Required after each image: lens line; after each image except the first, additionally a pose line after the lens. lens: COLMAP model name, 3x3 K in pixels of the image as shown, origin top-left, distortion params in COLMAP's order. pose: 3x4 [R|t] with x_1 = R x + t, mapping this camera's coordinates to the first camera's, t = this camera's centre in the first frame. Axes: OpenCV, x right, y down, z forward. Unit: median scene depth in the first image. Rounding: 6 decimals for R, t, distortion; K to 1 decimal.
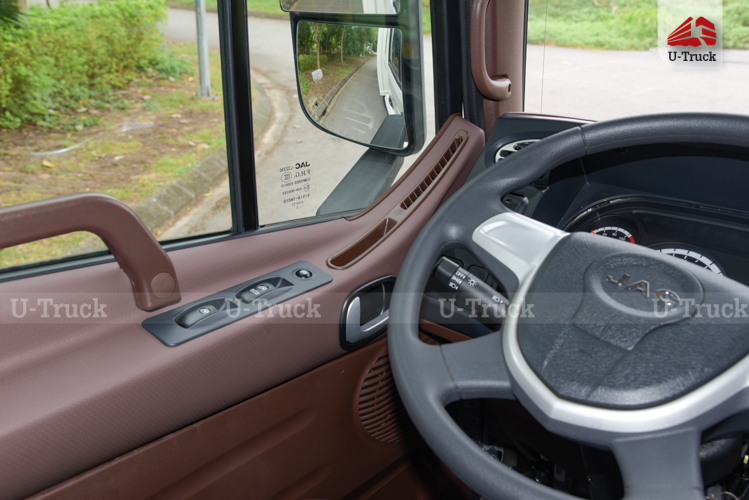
lens RADIAL K [[747.3, 0, 378.4], [0, 747.3, 248.3], [0, 0, 1]] dist [0.082953, 0.000000]
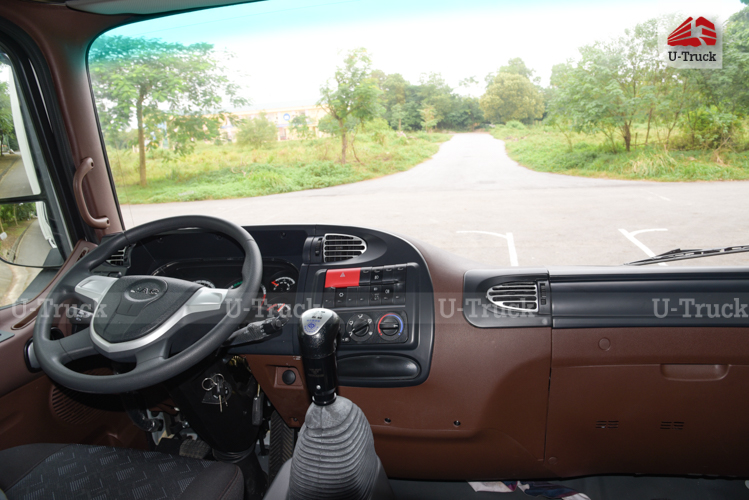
lens RADIAL K [[504.7, 0, 371.5], [0, 504.7, 254.5], [0, 0, 1]] dist [-0.114264, 0.051256]
pose [[0.863703, -0.187960, 0.467641, 0.155488], [0.254819, 0.963384, -0.083419, 0.147144], [-0.434838, 0.191213, 0.879973, -0.393987]]
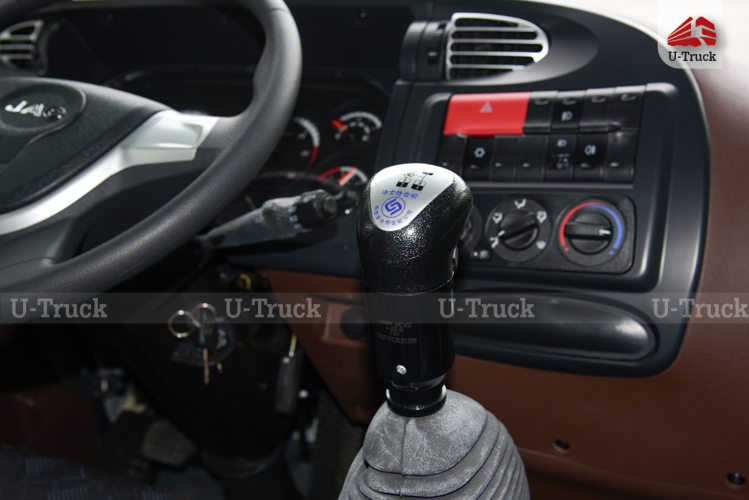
lens RADIAL K [[811.1, 0, 372.2], [0, 811.1, 265.6], [0, 0, 1]] dist [0.052727, 0.000000]
pose [[0.946331, -0.186537, 0.263936, 0.262992], [0.179452, 0.982448, 0.050927, 0.168993], [-0.268803, -0.000830, 0.963195, -0.129216]]
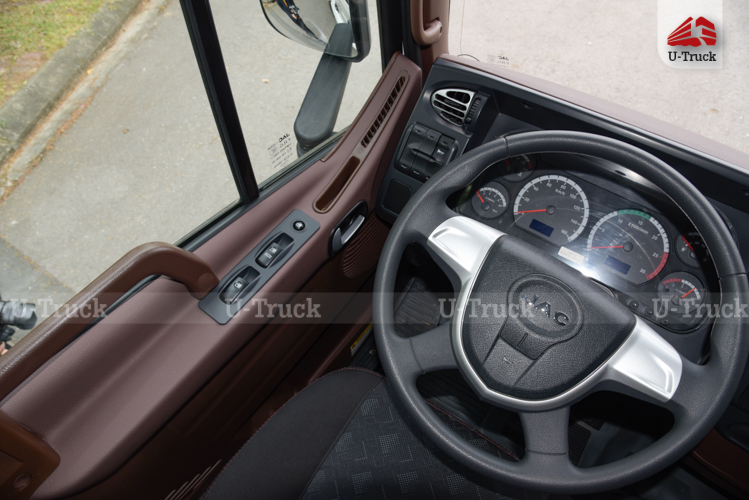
lens RADIAL K [[504.7, 0, 370.9], [0, 504.7, 250.1], [0, 0, 1]] dist [-0.114264, 0.051256]
pose [[0.992333, -0.111629, 0.053045, -0.019411], [0.066624, 0.844659, 0.531142, -0.344507], [-0.104096, -0.523536, 0.845621, 0.151377]]
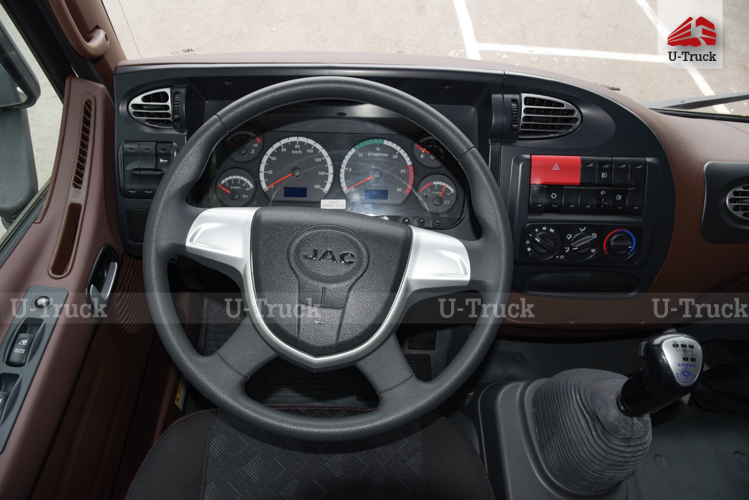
lens RADIAL K [[504.7, 0, 367.8], [0, 504.7, 253.4], [0, 0, 1]] dist [-0.114264, 0.051256]
pose [[0.743313, -0.518479, 0.422687, -0.002995], [0.217394, 0.784804, 0.580365, -0.292767], [-0.632633, -0.339503, 0.696069, 0.158605]]
